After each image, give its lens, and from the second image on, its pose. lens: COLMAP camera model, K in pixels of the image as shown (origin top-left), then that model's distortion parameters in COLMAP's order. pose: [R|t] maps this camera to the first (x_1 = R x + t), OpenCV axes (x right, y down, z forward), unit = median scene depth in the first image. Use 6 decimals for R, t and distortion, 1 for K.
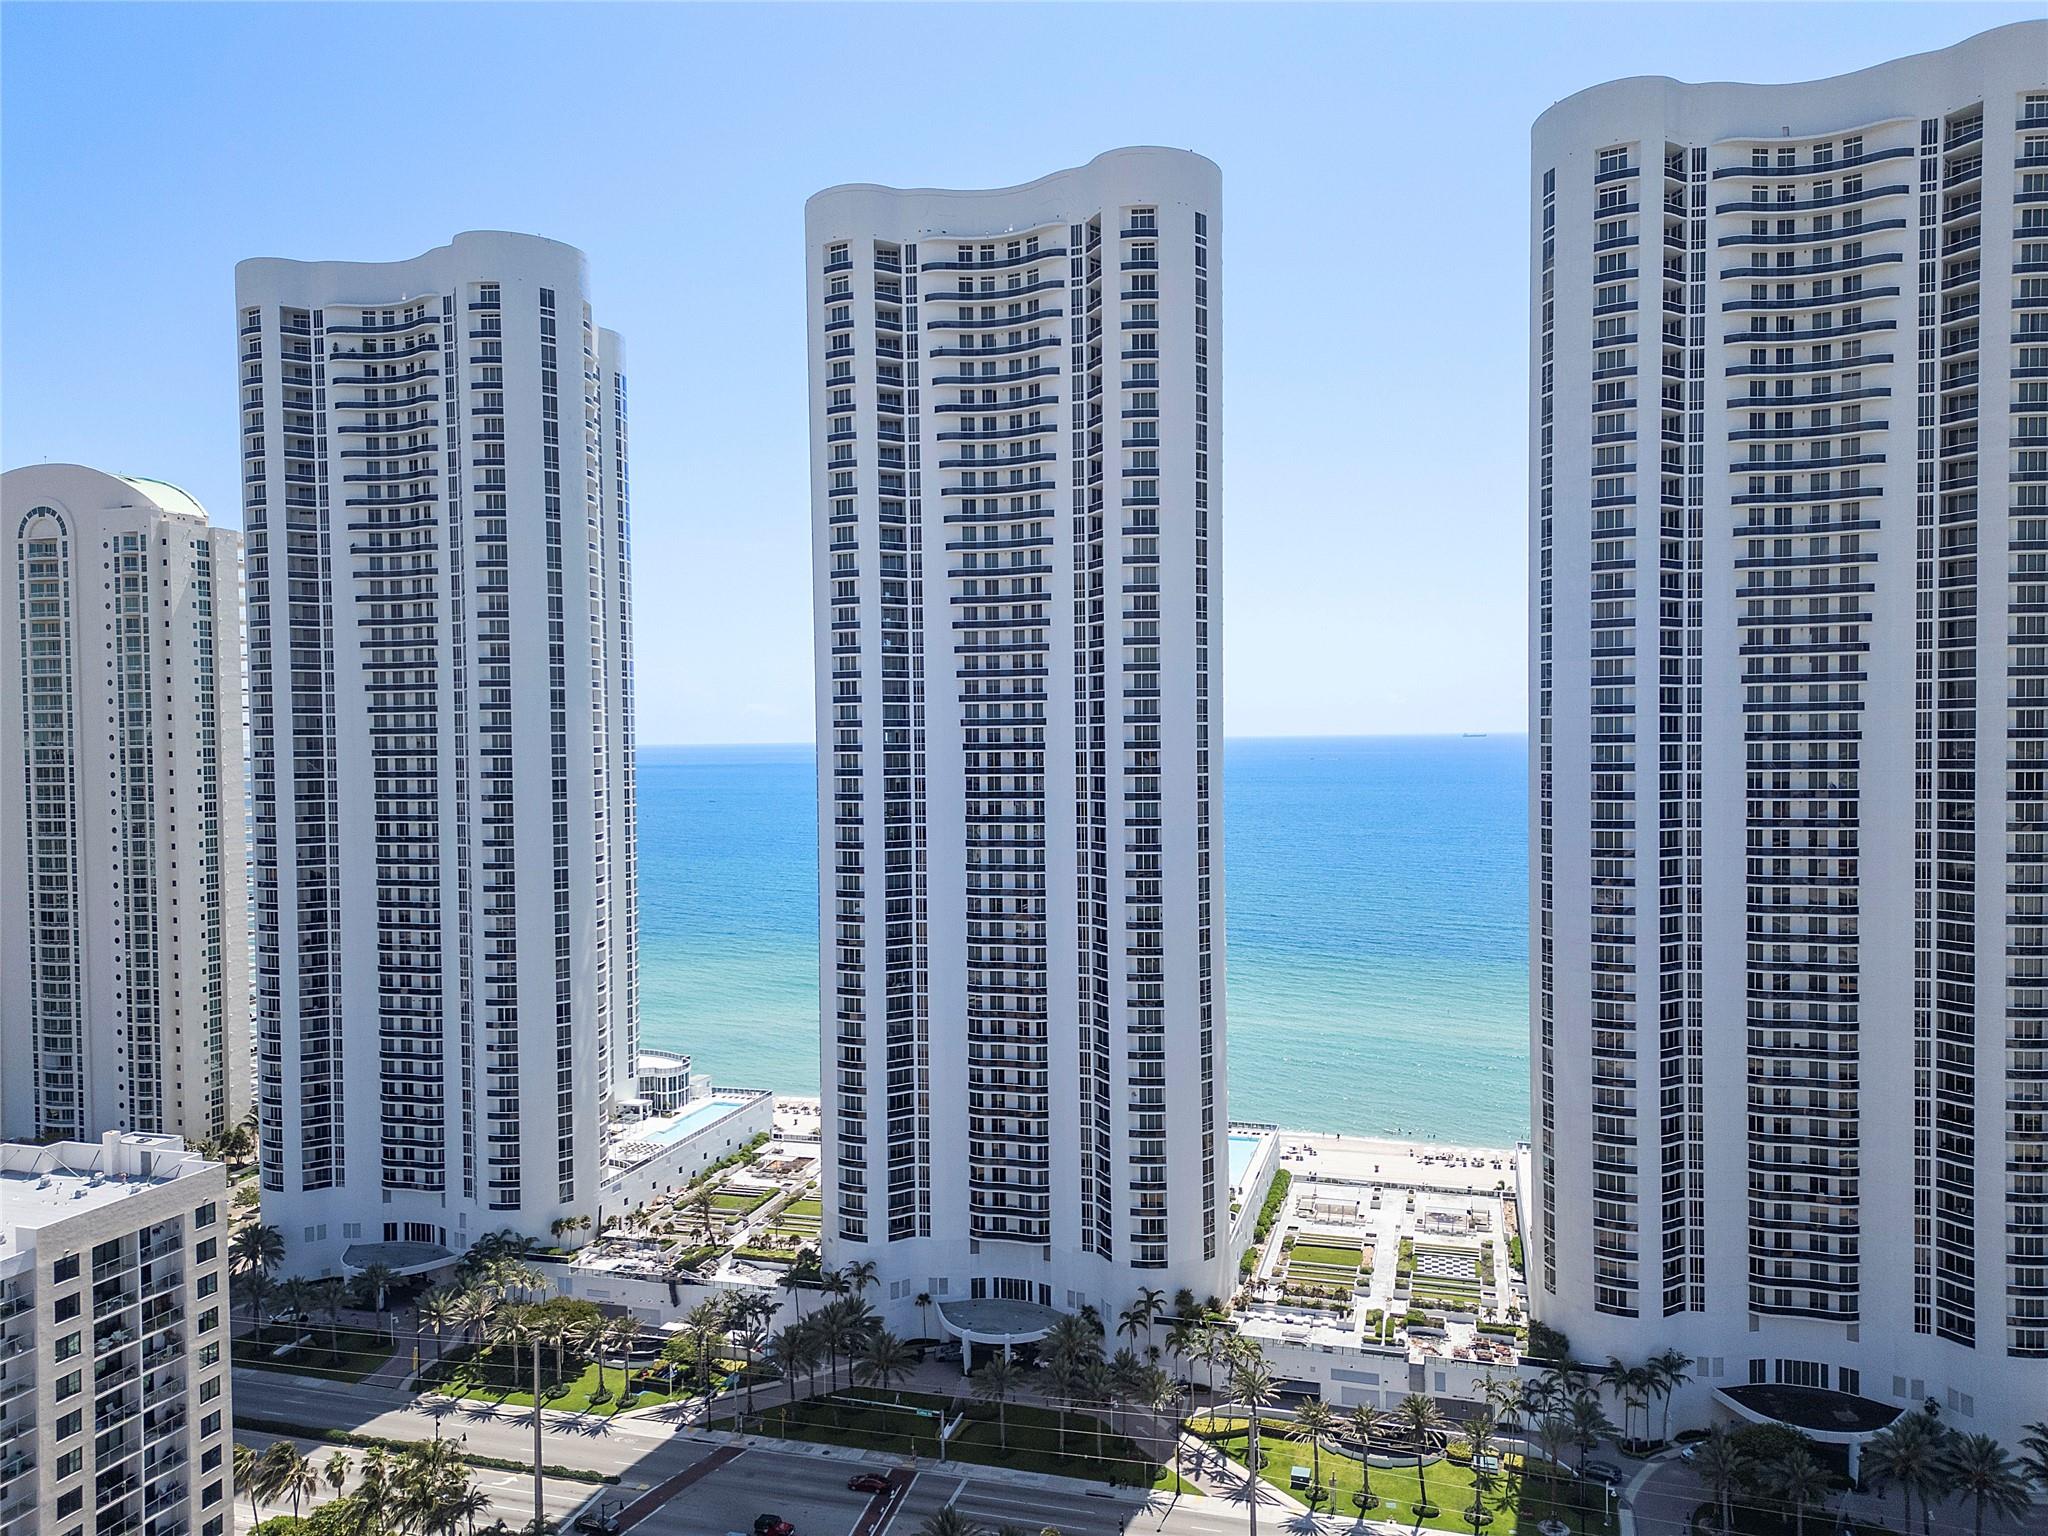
lens RADIAL K [[1430.3, 0, 1024.0], [0, 1430.3, 768.0], [0, 0, 1]] dist [0.085185, -0.085102]
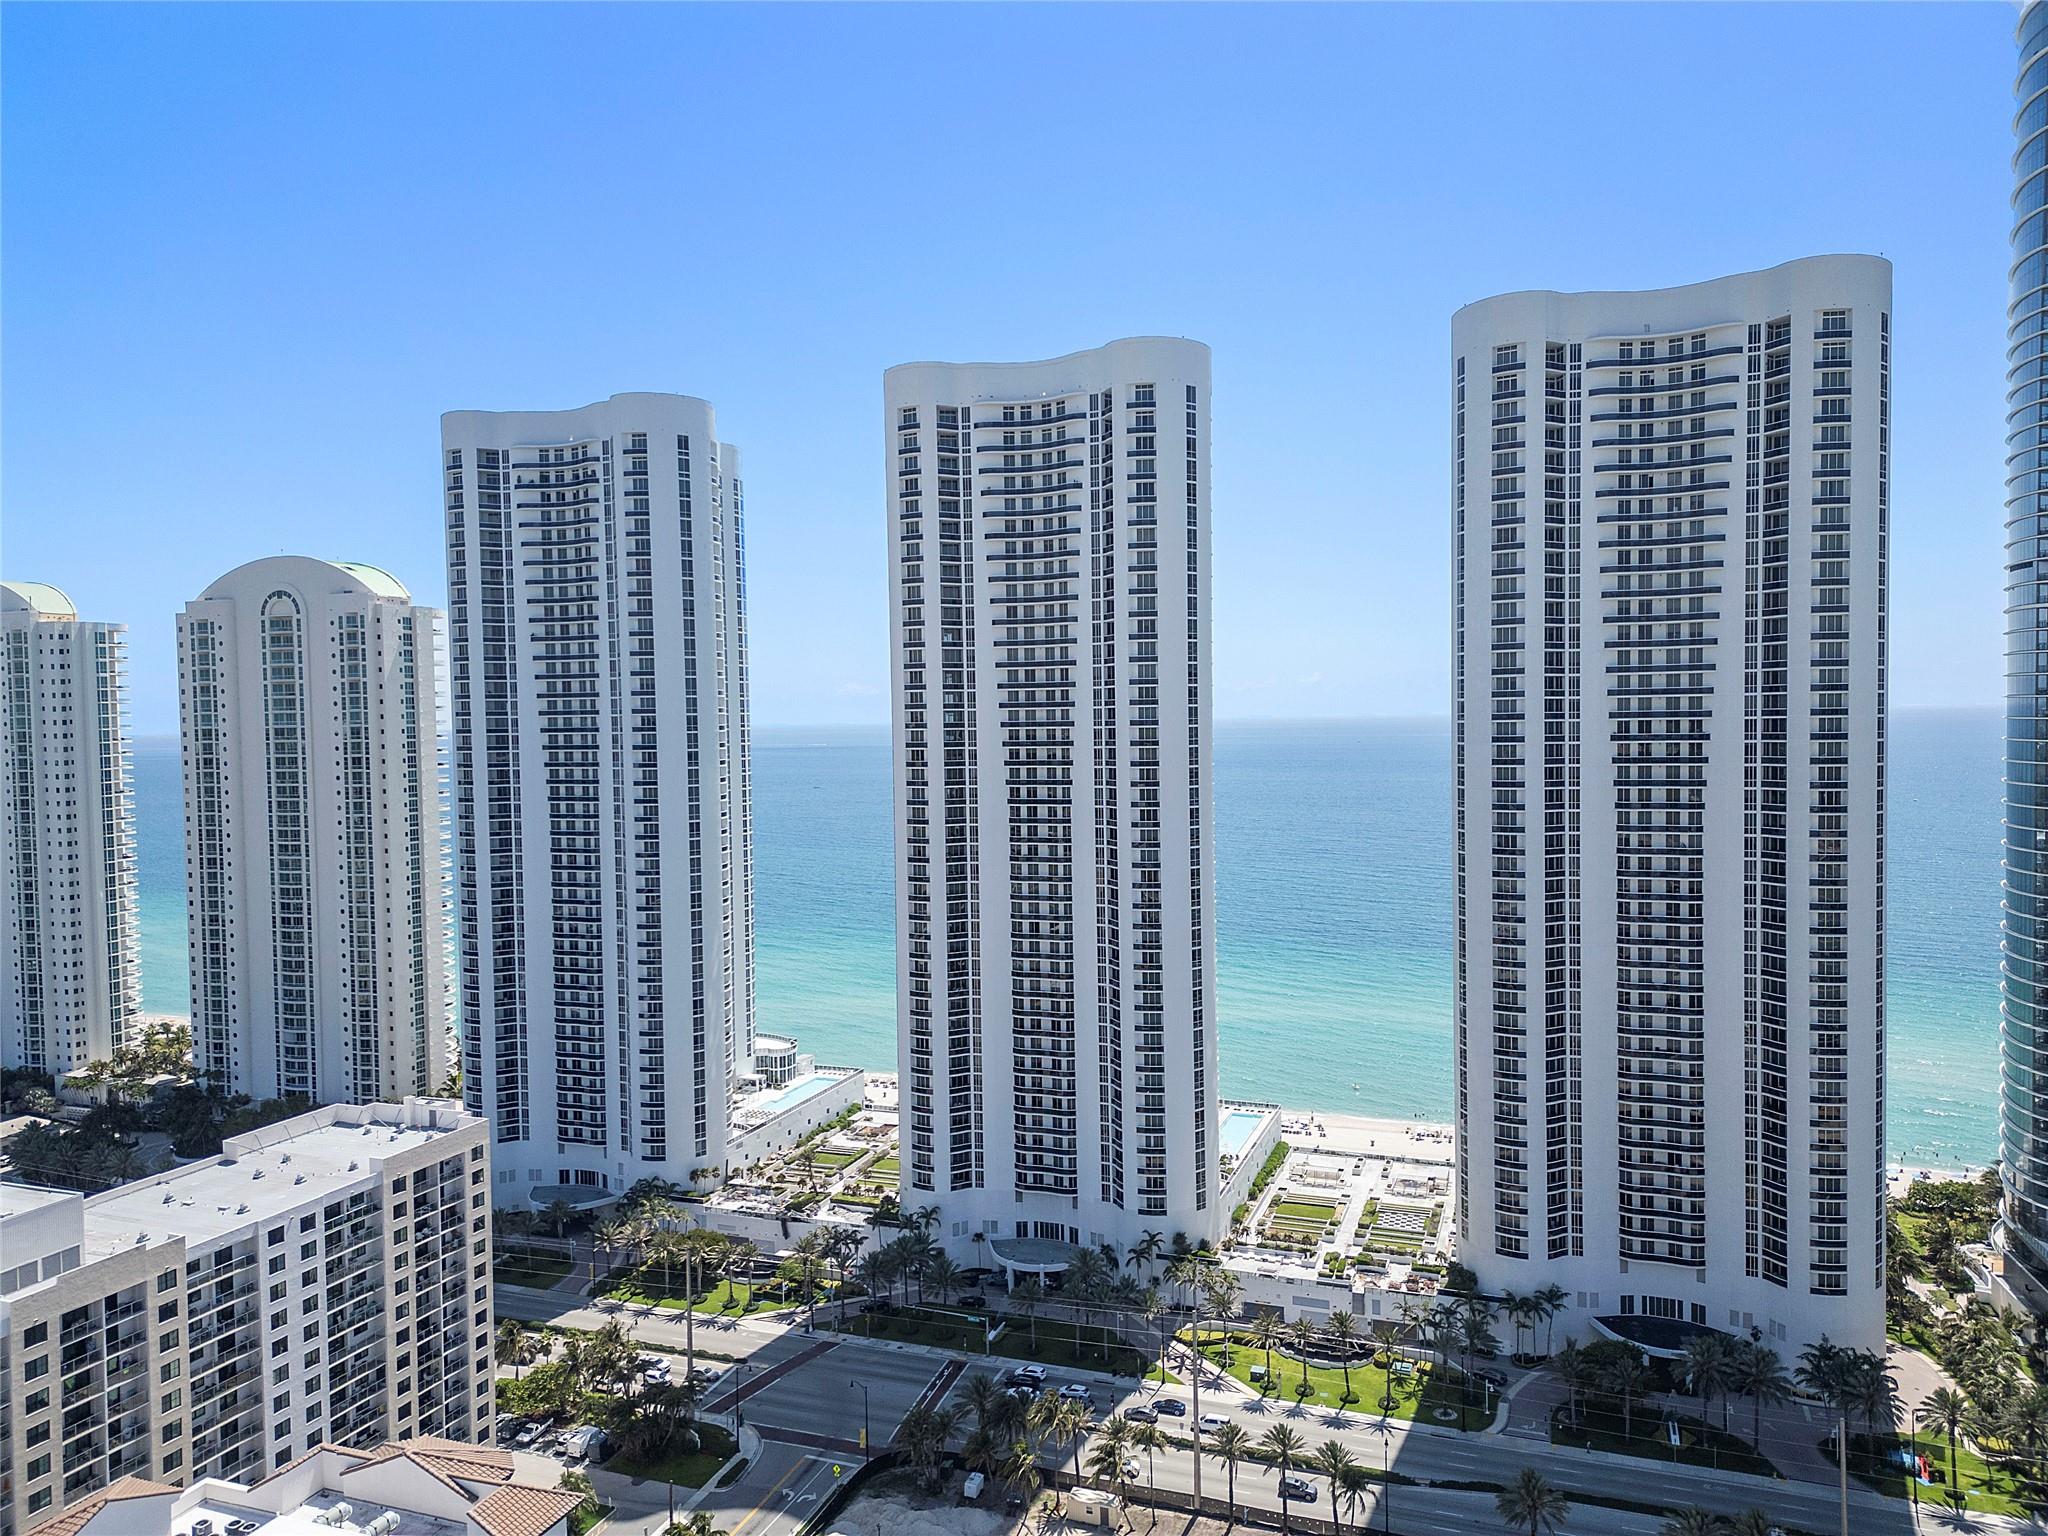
lens RADIAL K [[1430.3, 0, 1024.0], [0, 1430.3, 768.0], [0, 0, 1]] dist [0.085185, -0.085102]
pose [[0.997435, -0.000631, -0.071582, 0.062994], [0.001858, 0.999853, 0.017073, -0.067494], [0.071561, -0.017163, 0.997289, -0.260335]]
